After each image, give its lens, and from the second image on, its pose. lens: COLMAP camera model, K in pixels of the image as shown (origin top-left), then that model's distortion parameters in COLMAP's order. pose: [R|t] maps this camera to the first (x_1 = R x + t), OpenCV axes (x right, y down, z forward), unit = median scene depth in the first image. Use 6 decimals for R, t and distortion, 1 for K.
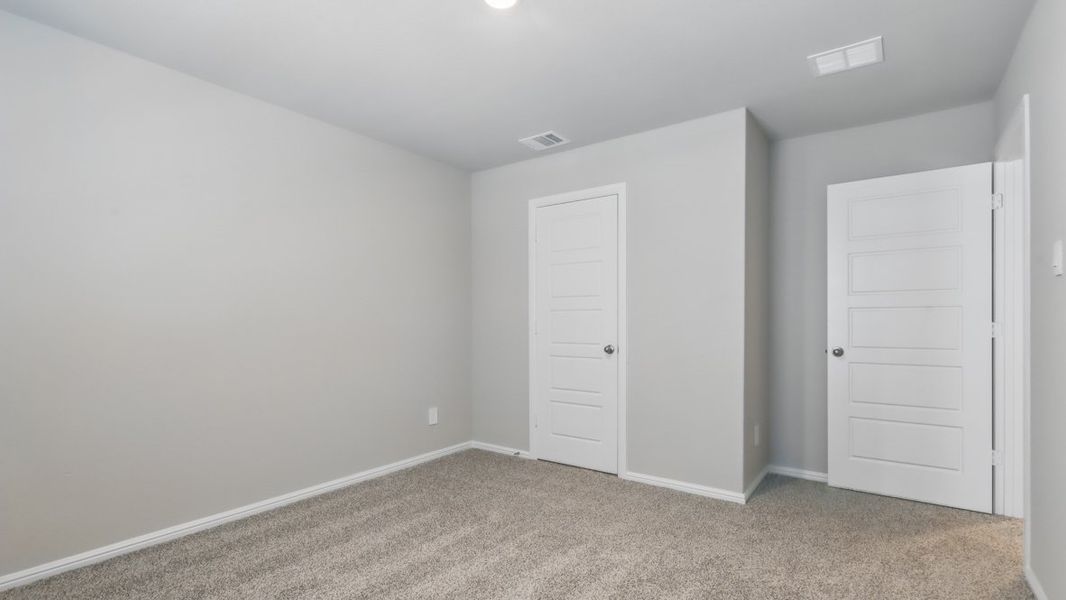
lens RADIAL K [[487.8, 0, 532.4], [0, 487.8, 297.4], [0, 0, 1]] dist [0.002849, 0.000176]
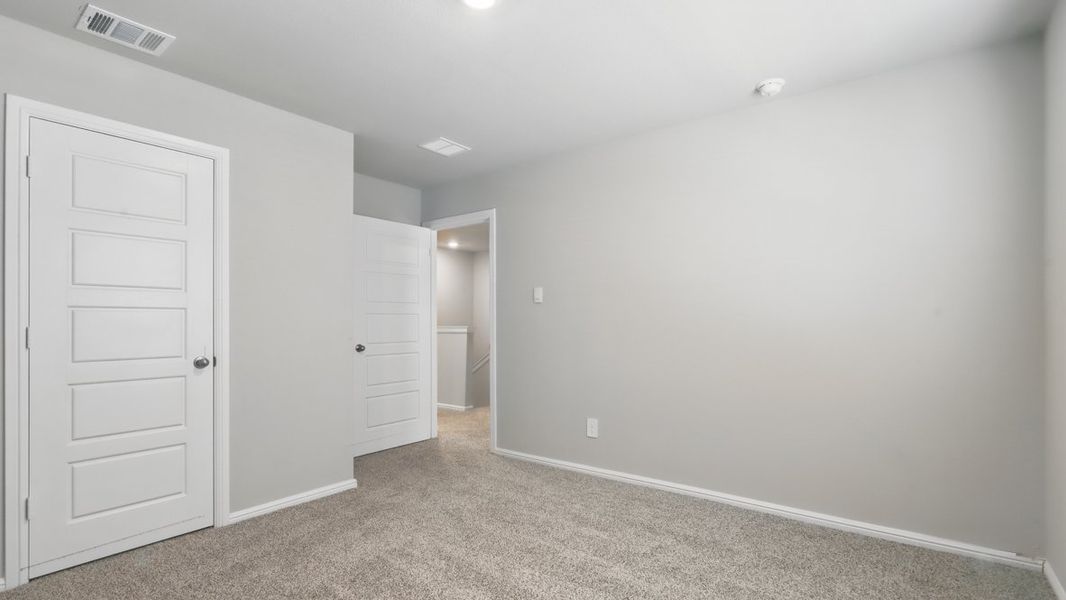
lens RADIAL K [[487.8, 0, 532.4], [0, 487.8, 297.4], [0, 0, 1]] dist [0.002849, 0.000176]
pose [[0.039456, 0.049502, 0.997994, -0.643153], [-0.043545, 0.997908, -0.047776, 0.021902], [-0.998272, -0.041572, 0.041529, 0.524242]]
